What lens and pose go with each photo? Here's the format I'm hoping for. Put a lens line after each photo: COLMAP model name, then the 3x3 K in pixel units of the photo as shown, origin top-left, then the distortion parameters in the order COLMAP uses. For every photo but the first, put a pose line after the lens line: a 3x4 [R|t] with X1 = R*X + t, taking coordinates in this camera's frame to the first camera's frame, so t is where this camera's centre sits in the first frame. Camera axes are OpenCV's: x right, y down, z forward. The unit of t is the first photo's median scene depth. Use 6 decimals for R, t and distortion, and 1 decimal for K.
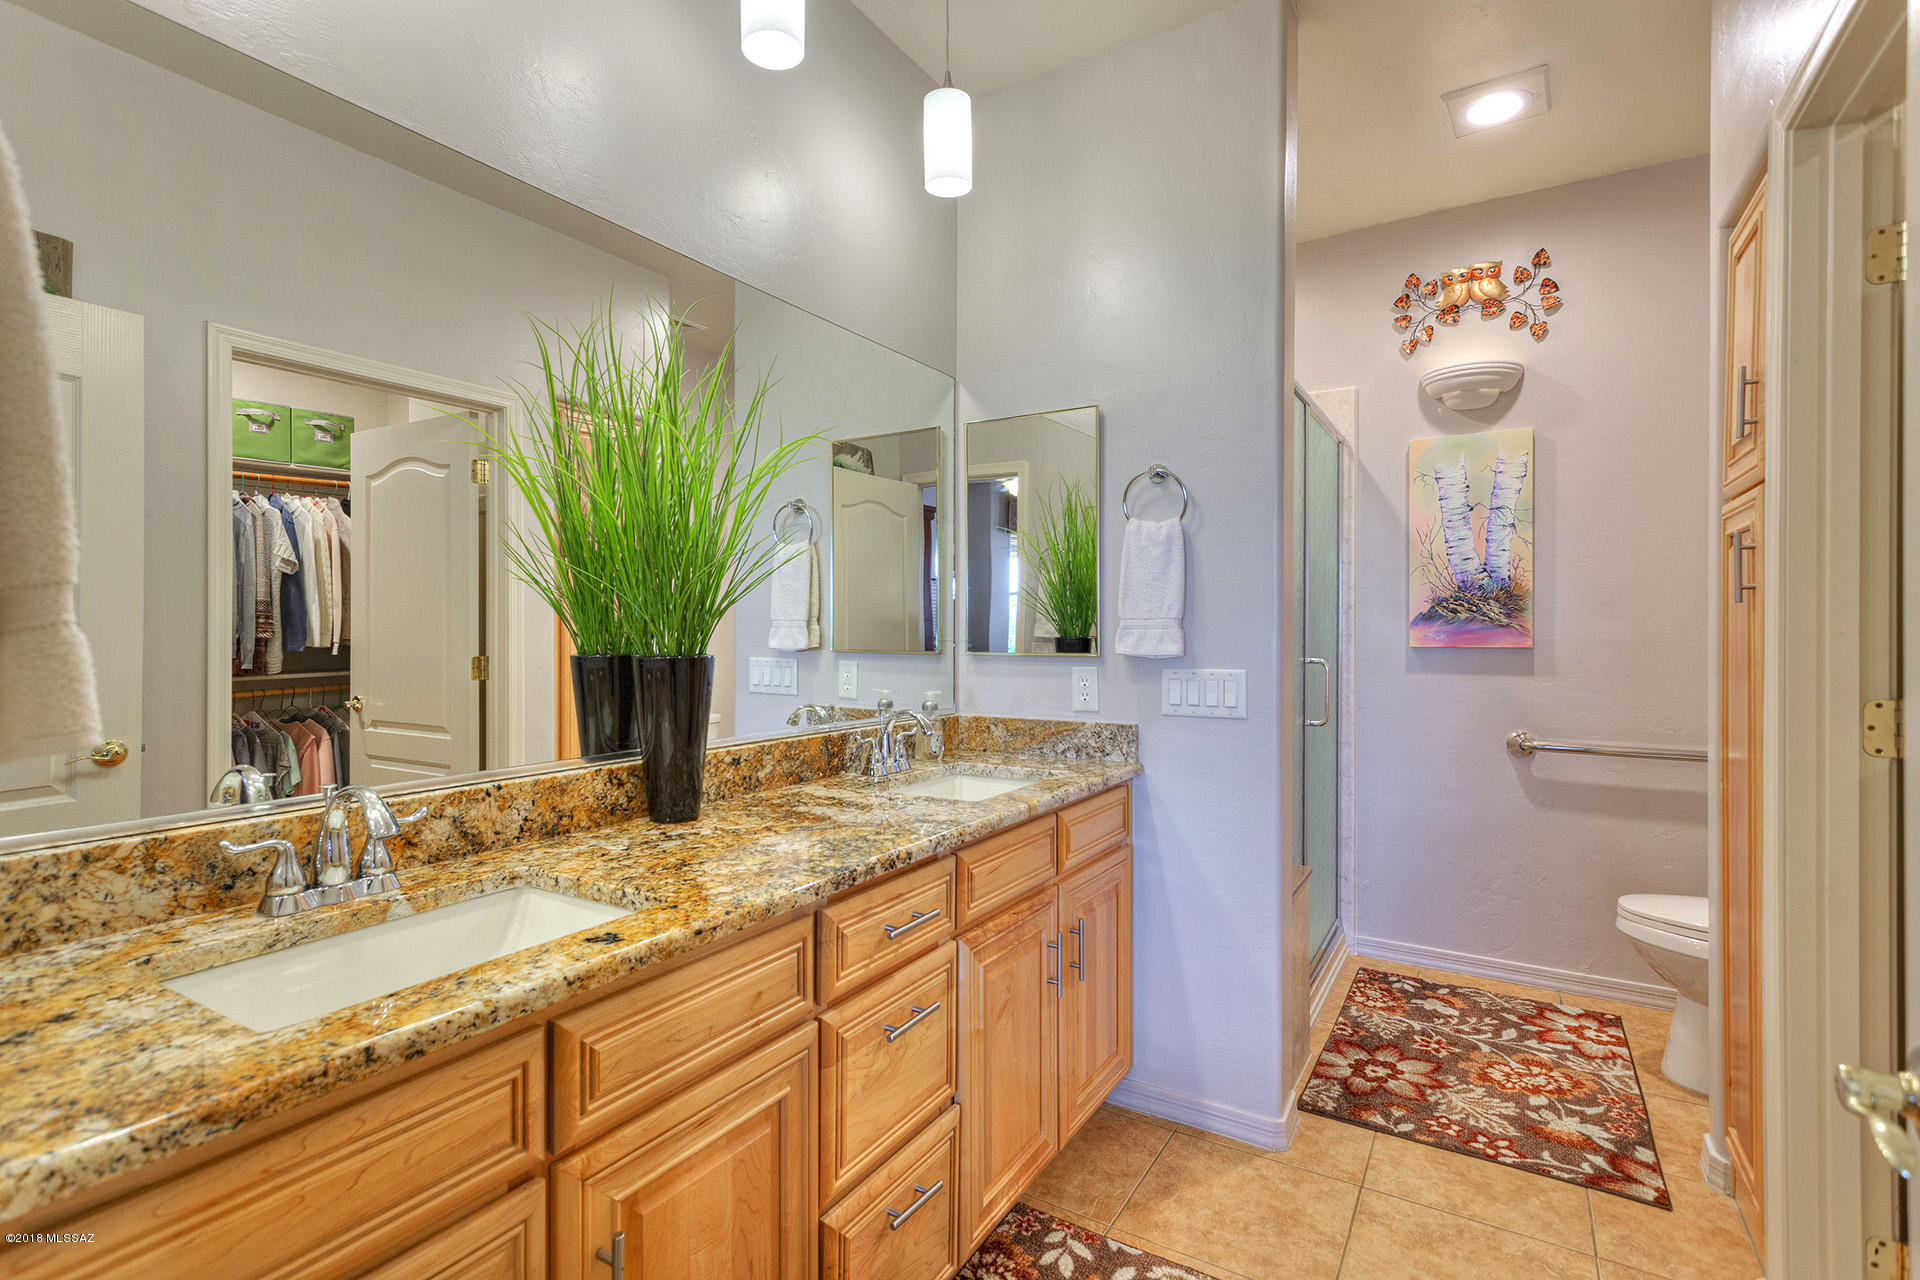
lens RADIAL K [[887.1, 0, 963.8], [0, 887.1, 639.2], [0, 0, 1]] dist [0.005834, 0.000939]
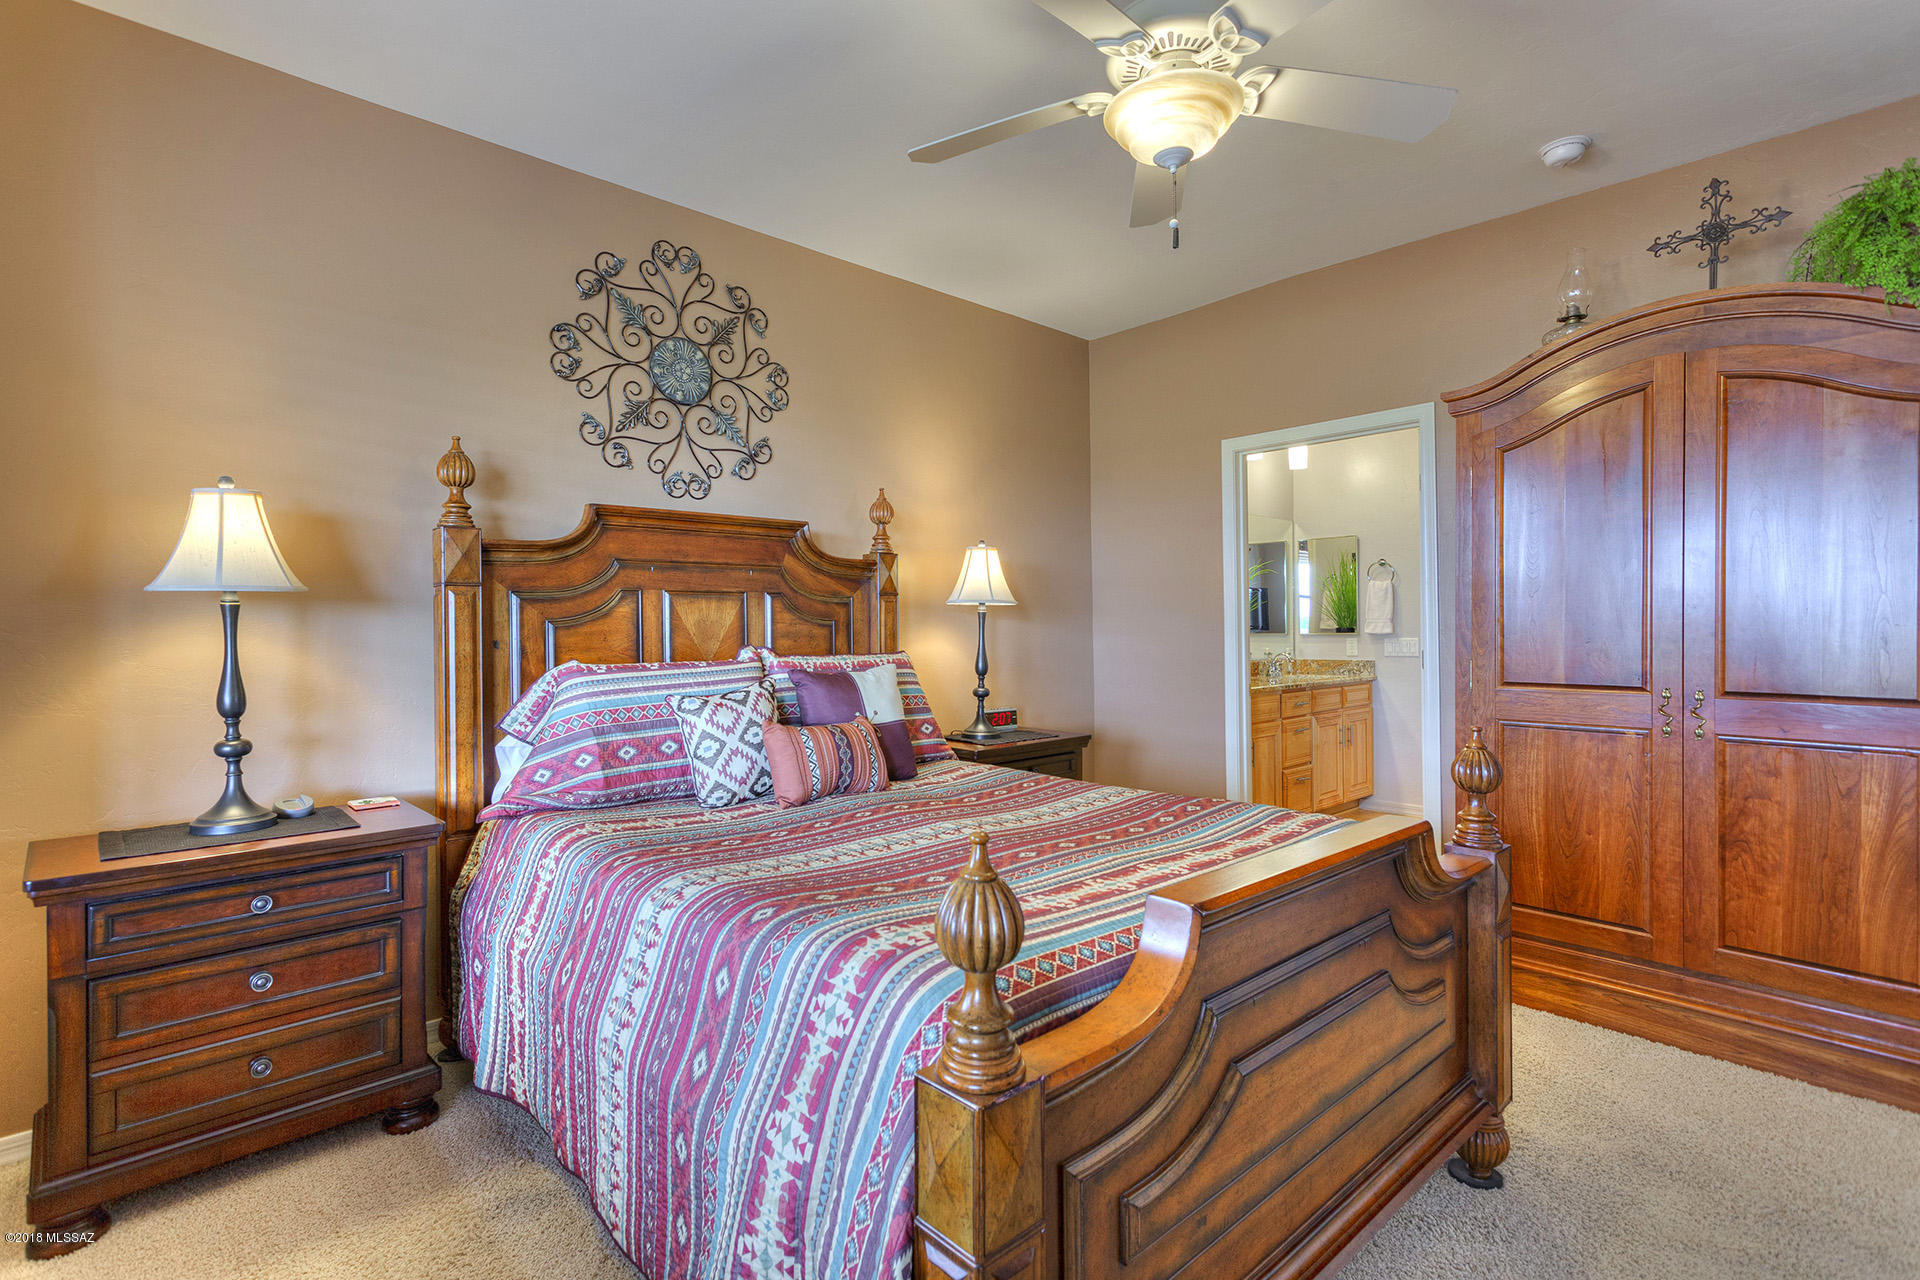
lens RADIAL K [[887.1, 0, 947.8], [0, 887.1, 631.2], [0, 0, 1]] dist [0.005834, 0.000939]
pose [[0.957789, -0.007382, -0.287378, -0.254798], [0.008558, 0.999959, 0.002838, -0.006201], [0.287346, -0.005178, 0.957813, -1.862913]]
